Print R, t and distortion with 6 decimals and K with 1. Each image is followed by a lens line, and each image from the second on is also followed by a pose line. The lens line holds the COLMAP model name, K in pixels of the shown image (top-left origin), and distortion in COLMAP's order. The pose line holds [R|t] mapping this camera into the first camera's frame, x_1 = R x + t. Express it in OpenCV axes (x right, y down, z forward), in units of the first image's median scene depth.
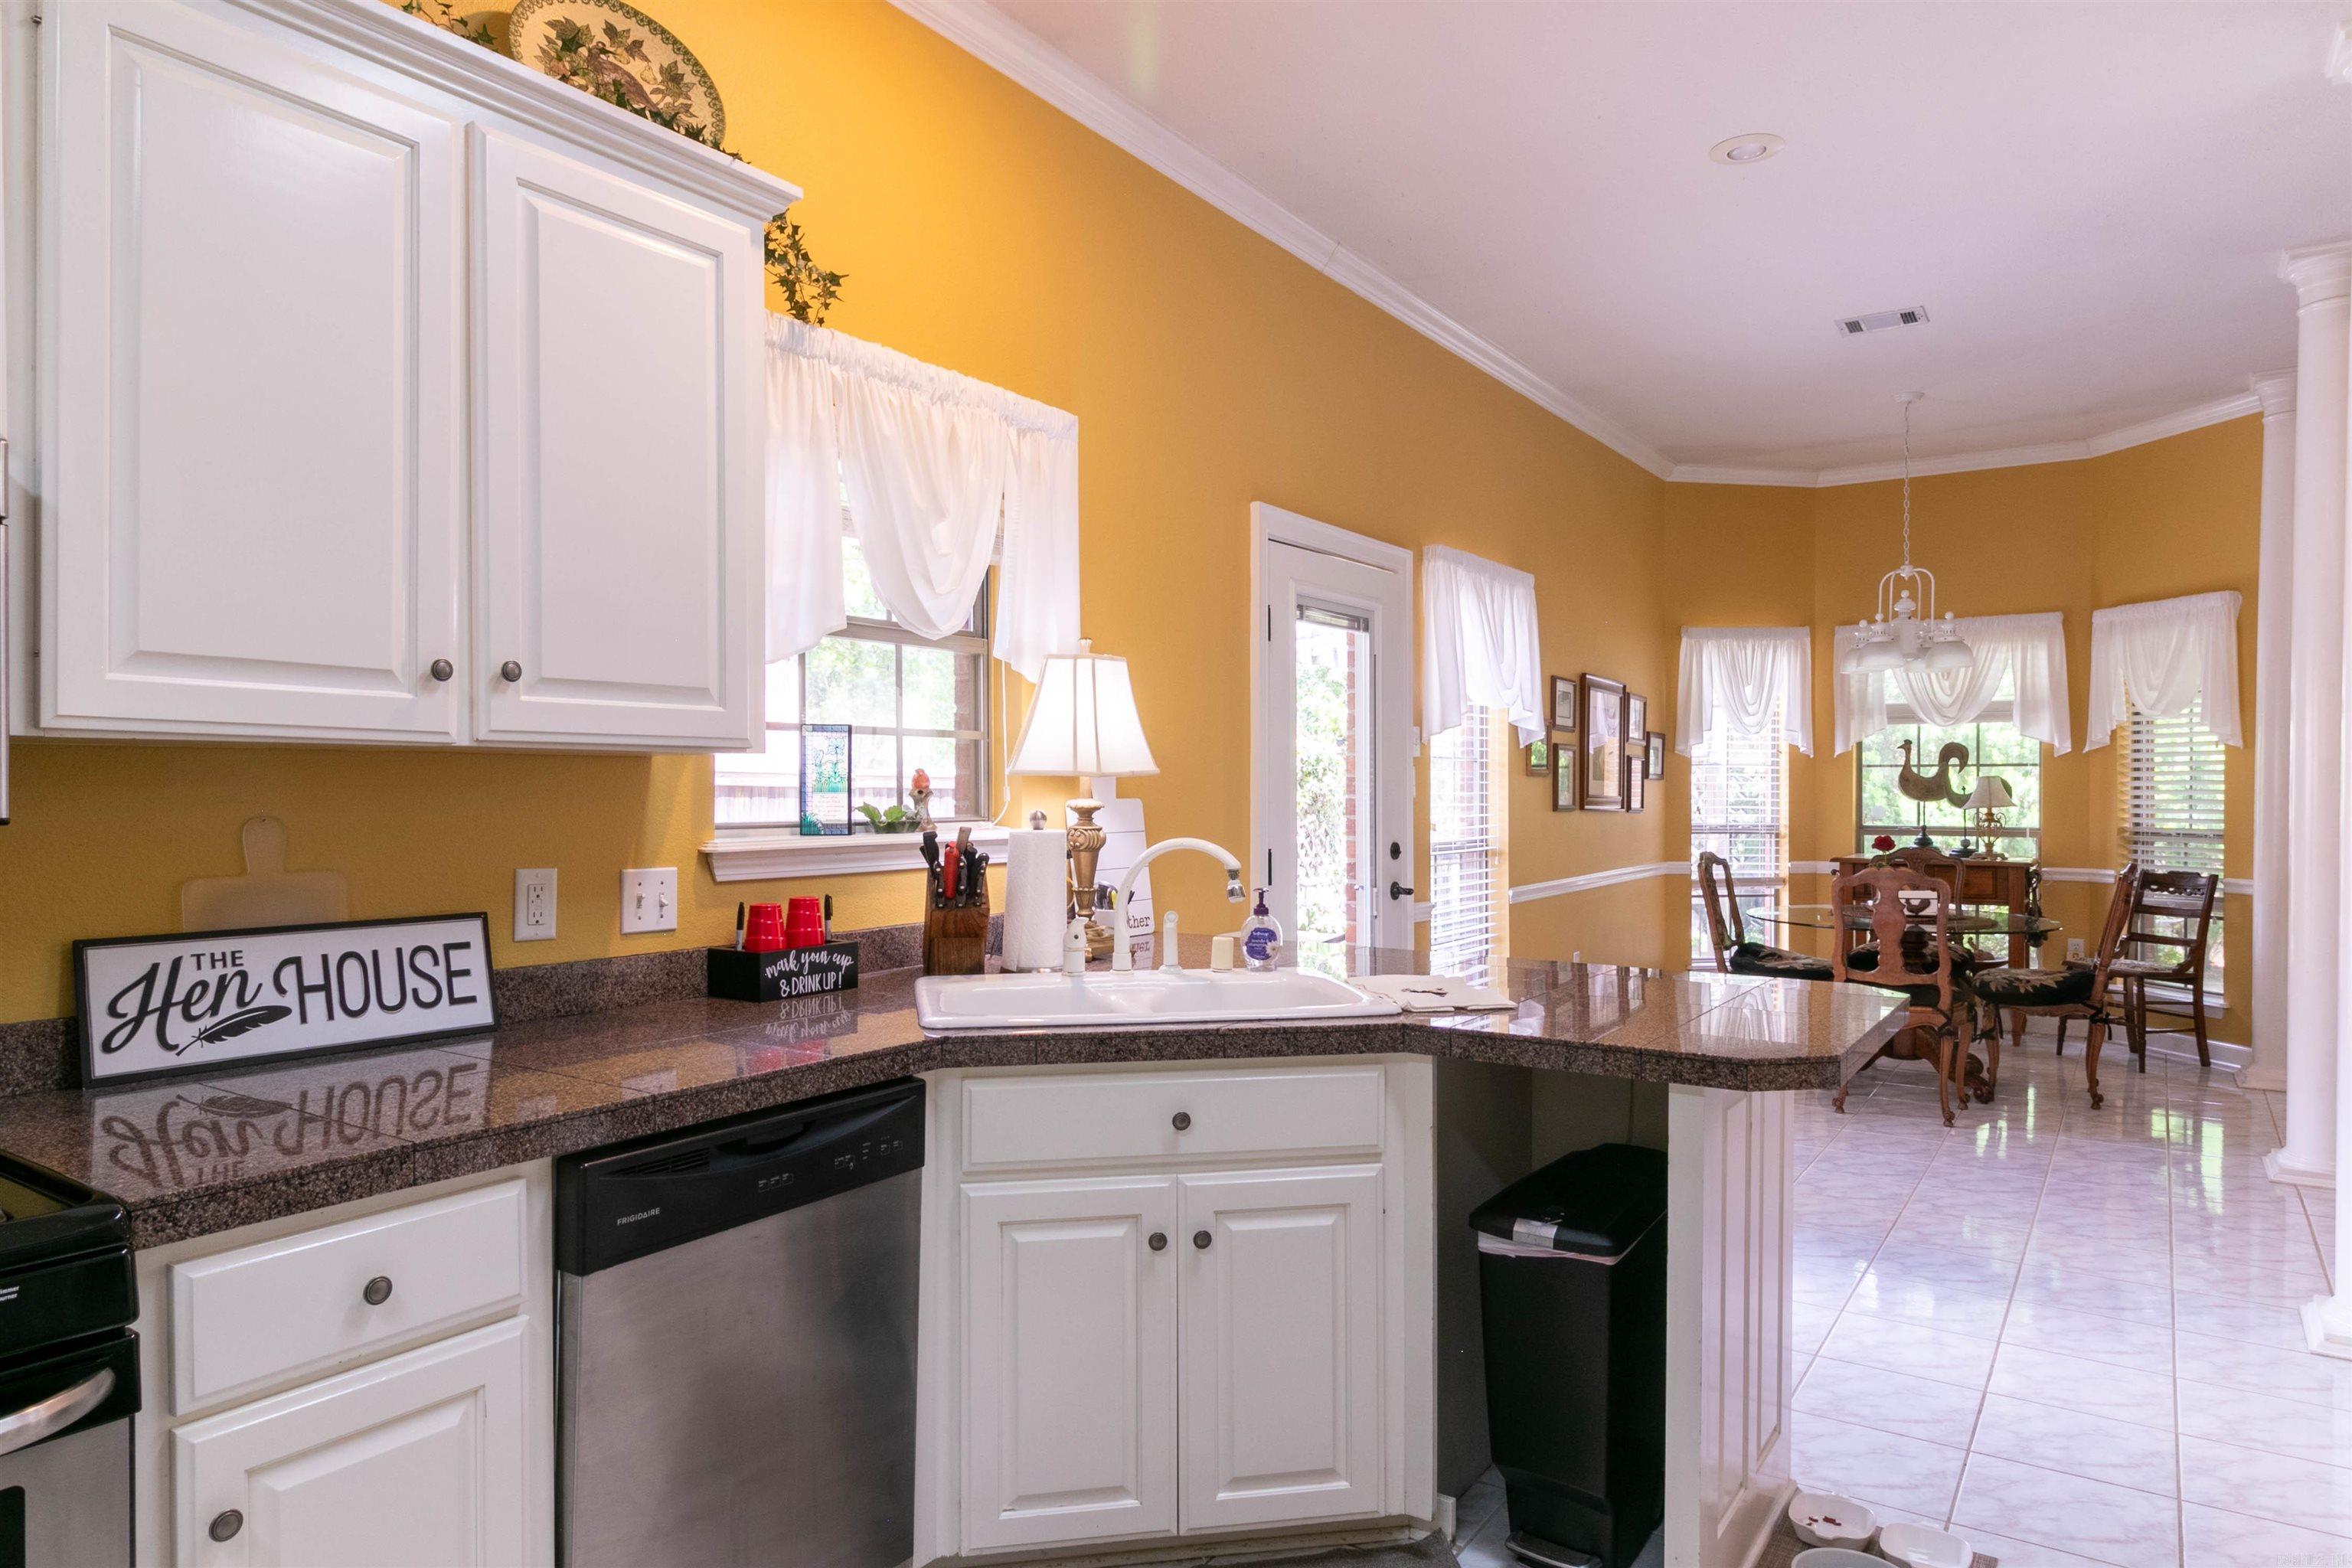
lens RADIAL K [[1409.4, 0, 1183.3], [0, 1409.4, 800.3], [0, 0, 1]] dist [-0.001363, 0.004947]
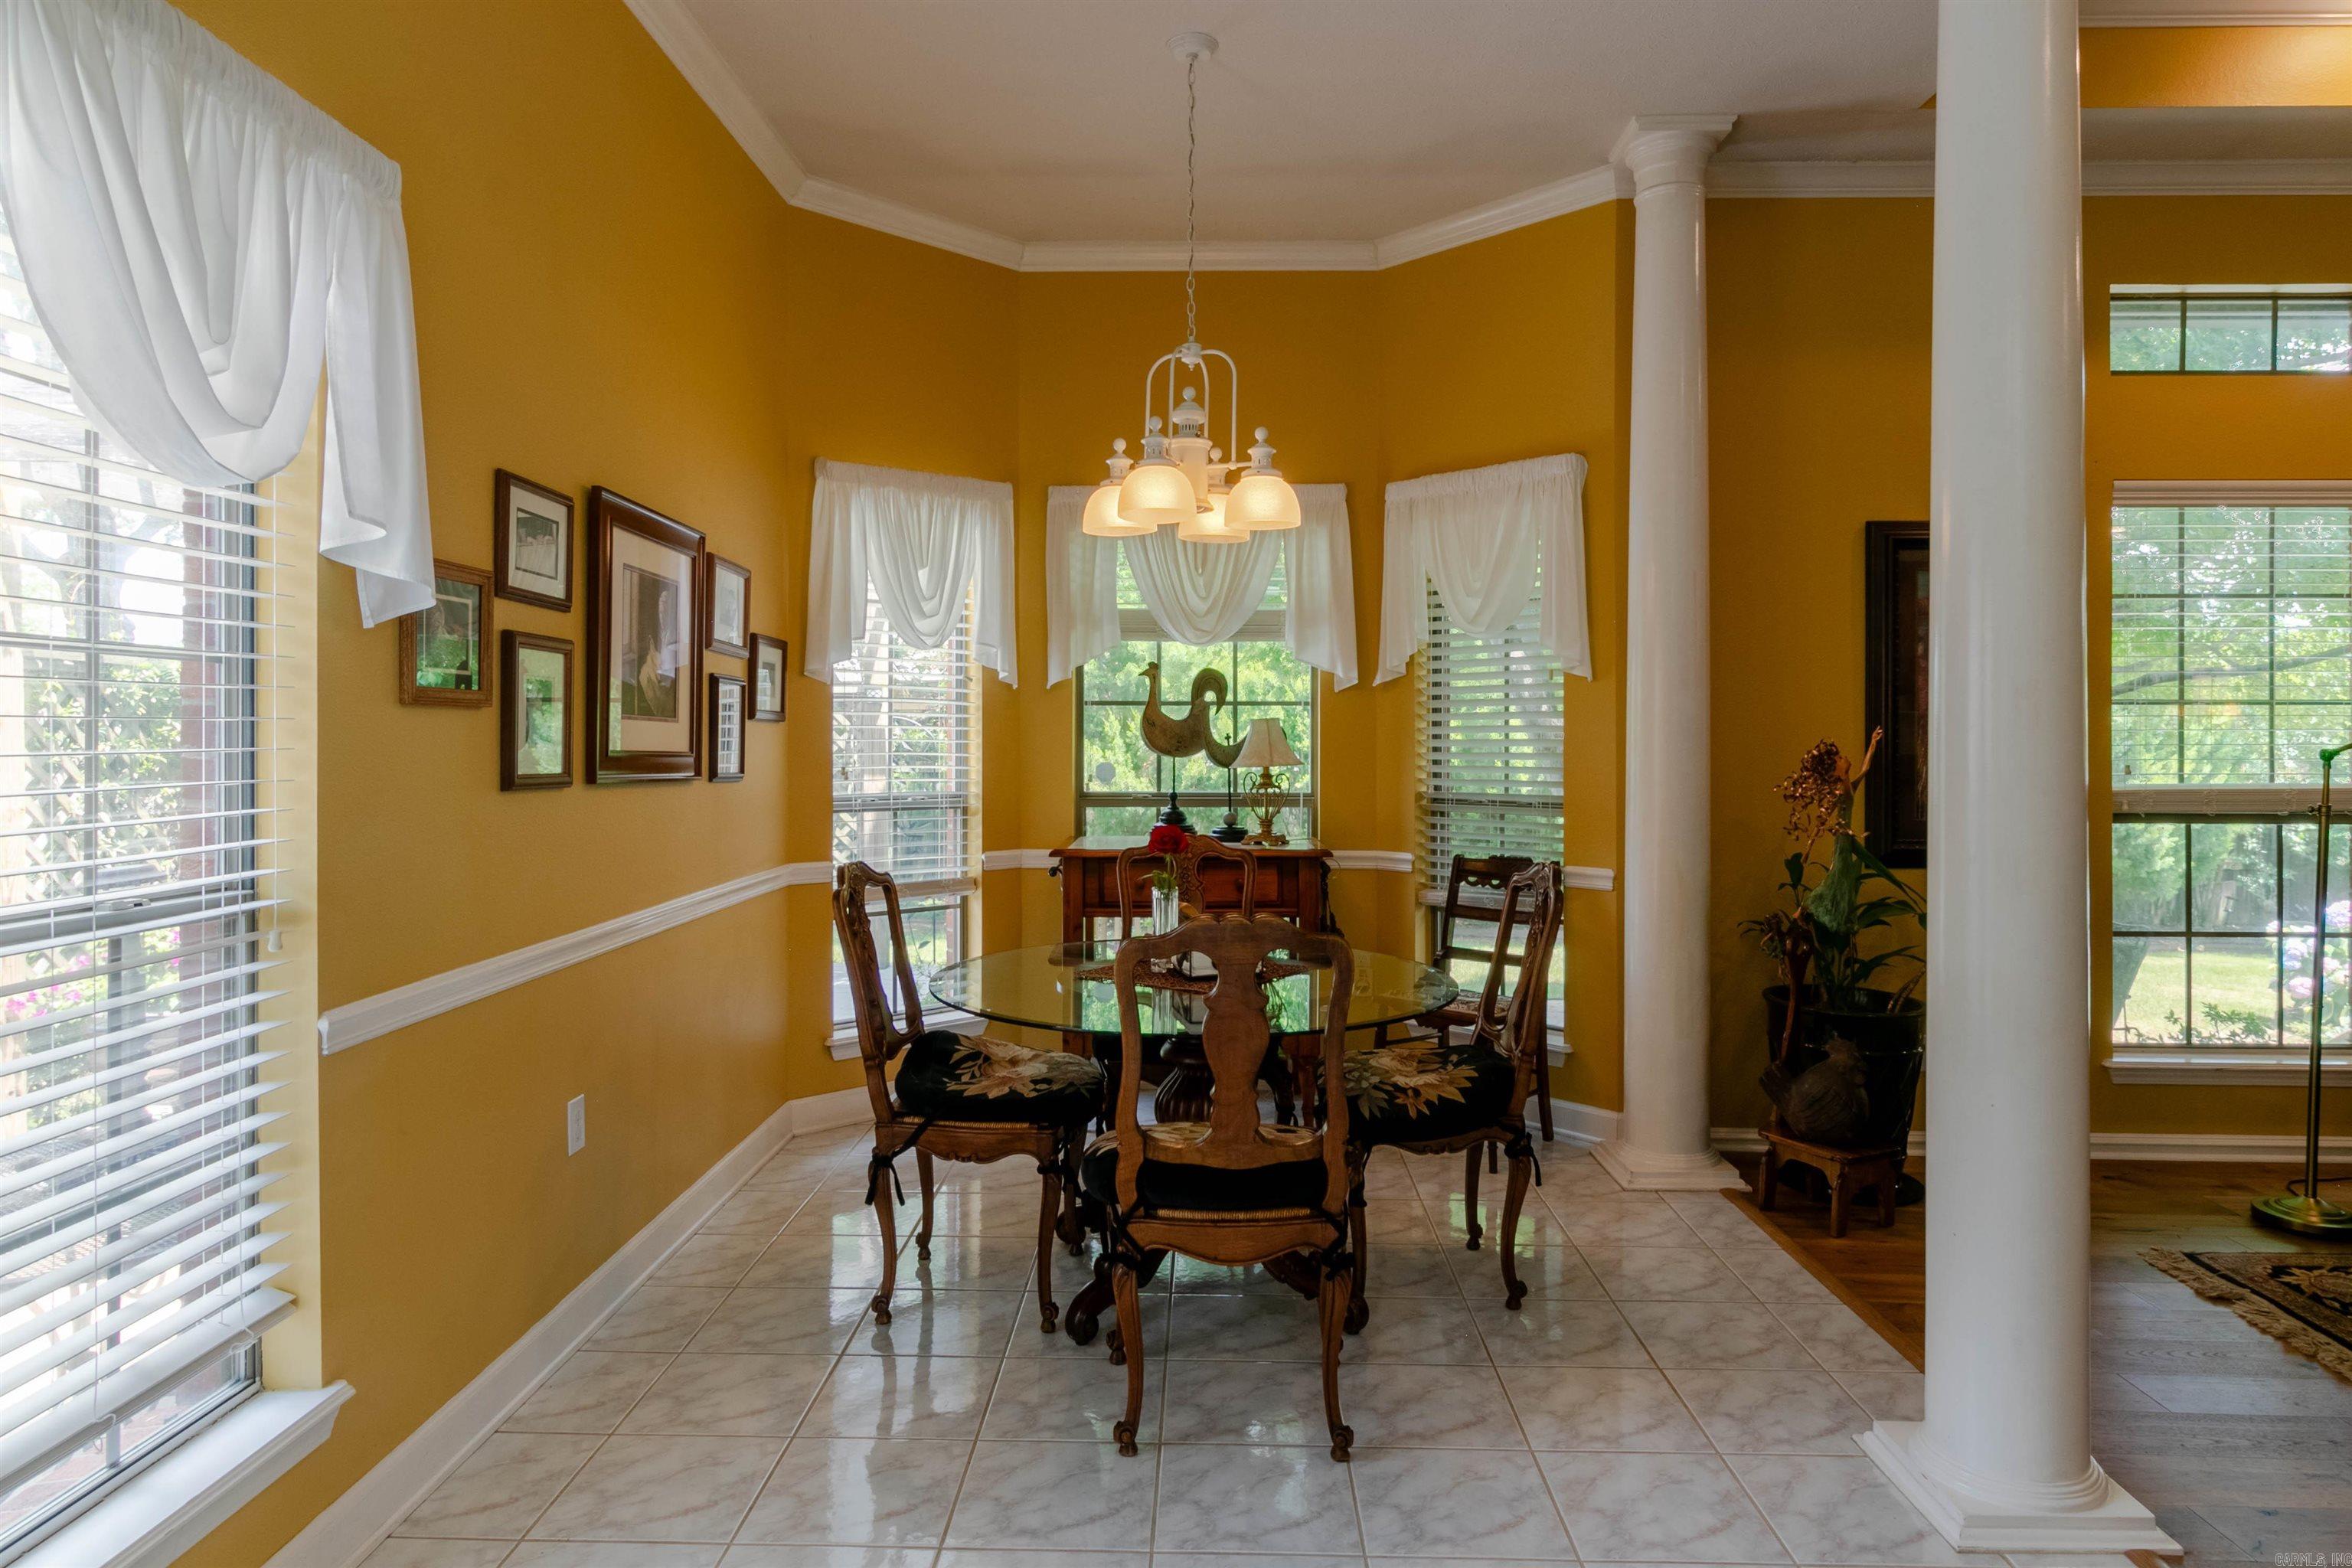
lens RADIAL K [[1409.4, 0, 1196.9], [0, 1409.4, 736.7], [0, 0, 1]] dist [-0.001363, 0.004947]
pose [[0.835010, 0.000543, 0.550234, 0.178925], [0.003740, 0.999971, -0.006664, -0.004261], [-0.550222, 0.007623, 0.834984, 0.463865]]
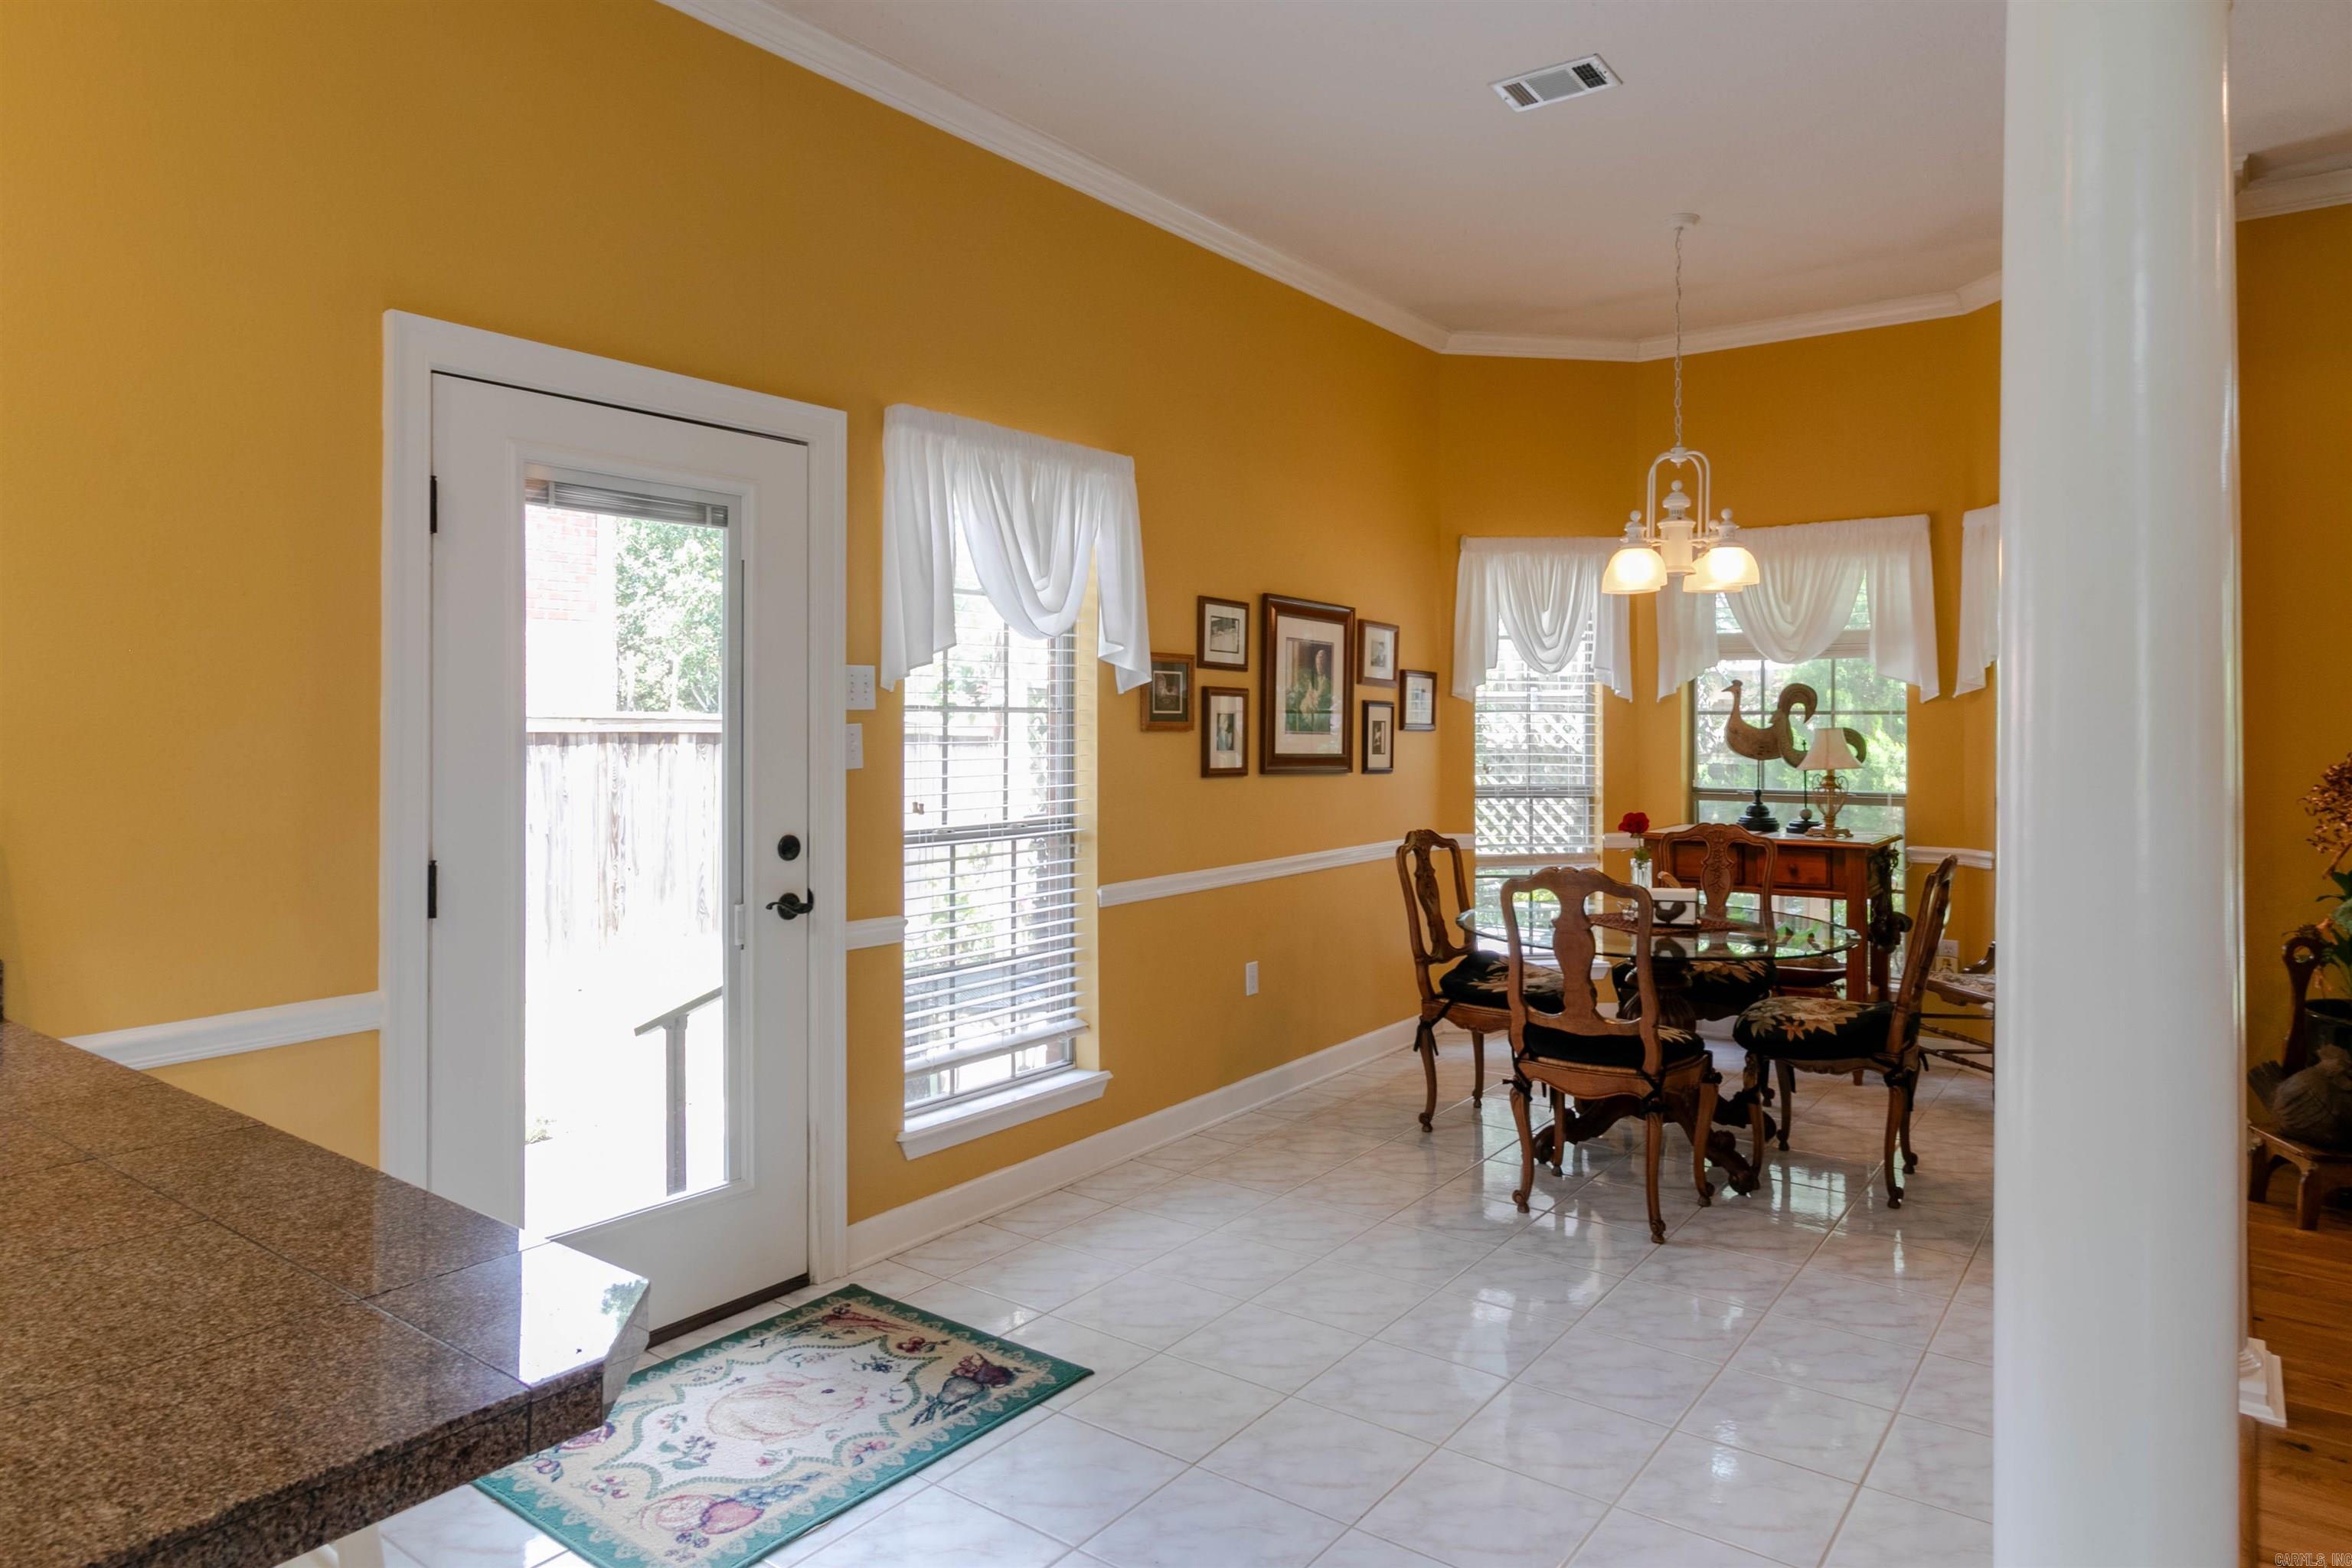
lens RADIAL K [[1409.4, 0, 1175.5], [0, 1409.4, 731.0], [0, 0, 1]] dist [-0.001363, 0.004947]
pose [[0.999377, 0.001060, -0.035271, 0.241657], [-0.001157, 0.999996, -0.002743, -0.012918], [0.035268, 0.002782, 0.999374, 0.217793]]
